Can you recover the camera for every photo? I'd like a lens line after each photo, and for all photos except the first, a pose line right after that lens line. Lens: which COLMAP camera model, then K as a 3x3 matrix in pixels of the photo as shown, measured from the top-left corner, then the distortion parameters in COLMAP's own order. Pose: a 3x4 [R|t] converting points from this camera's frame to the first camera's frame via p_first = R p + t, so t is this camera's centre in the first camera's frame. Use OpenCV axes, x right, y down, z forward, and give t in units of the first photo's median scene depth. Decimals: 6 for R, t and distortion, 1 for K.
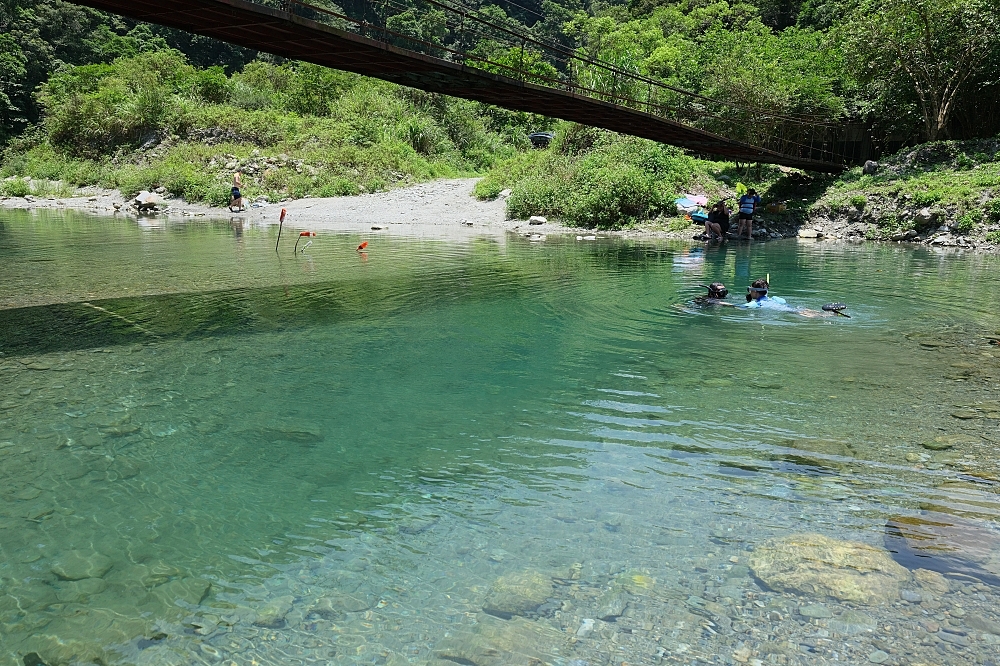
lens RADIAL K [[745.5, 0, 500.0], [0, 745.5, 333.0], [0, 0, 1]] dist [-0.003414, 0.002158]
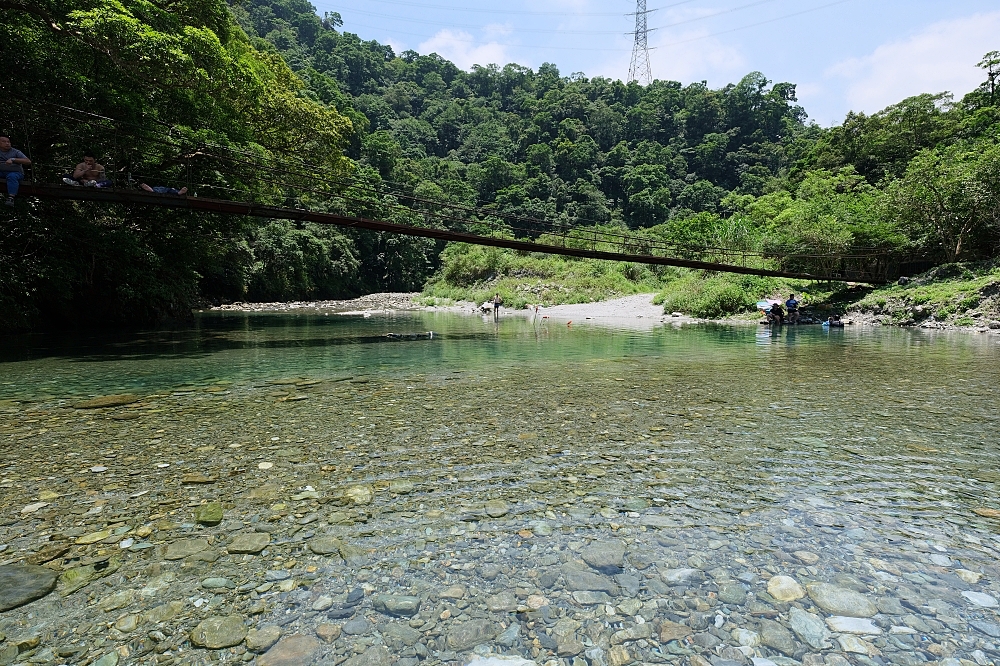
lens RADIAL K [[496.4, 0, 500.0], [0, 496.4, 333.0], [0, 0, 1]] dist [-0.000583, 0.000137]
pose [[0.915645, 0.011814, -0.401814, 0.115017], [-0.062648, 0.991548, -0.113609, 0.049018], [0.397075, 0.129198, 0.908647, -0.228756]]
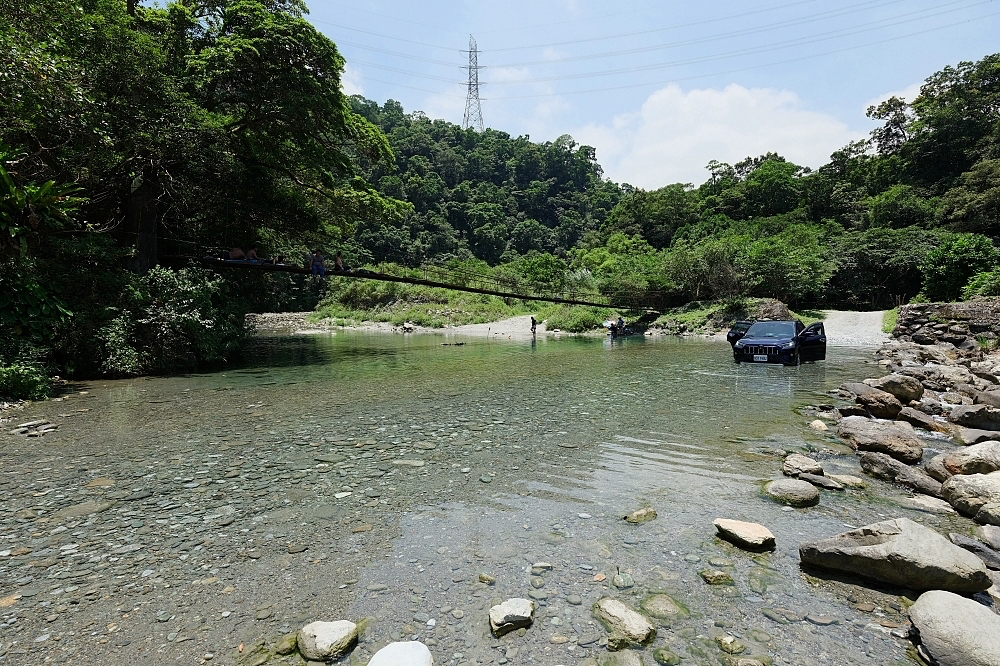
lens RADIAL K [[479.6, 0, 500.0], [0, 479.6, 333.0], [0, 0, 1]] dist [-0.000789, 0.000290]
pose [[0.997103, -0.016688, -0.074212, -0.025157], [0.004818, 0.987534, -0.157335, 0.122206], [0.075913, 0.156521, 0.984753, -0.692214]]
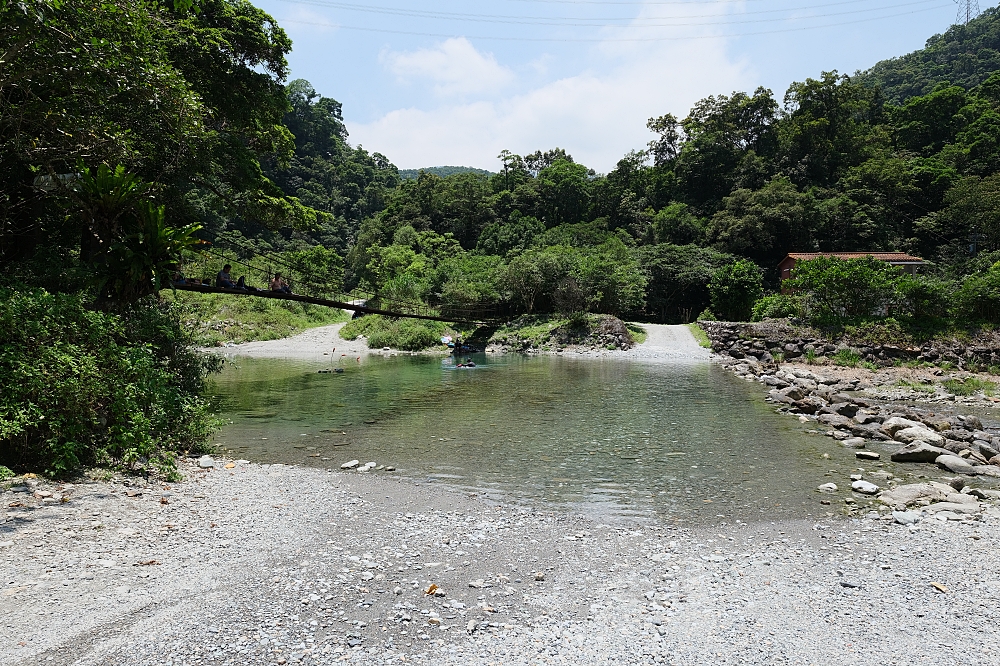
lens RADIAL K [[637.7, 0, 500.0], [0, 637.7, 333.0], [0, 0, 1]] dist [-0.002370, -0.001466]
pose [[0.921921, -0.025229, 0.386554, -0.331857], [0.089622, 0.984695, -0.149478, 0.116845], [-0.376867, 0.172451, 0.910072, -0.849718]]
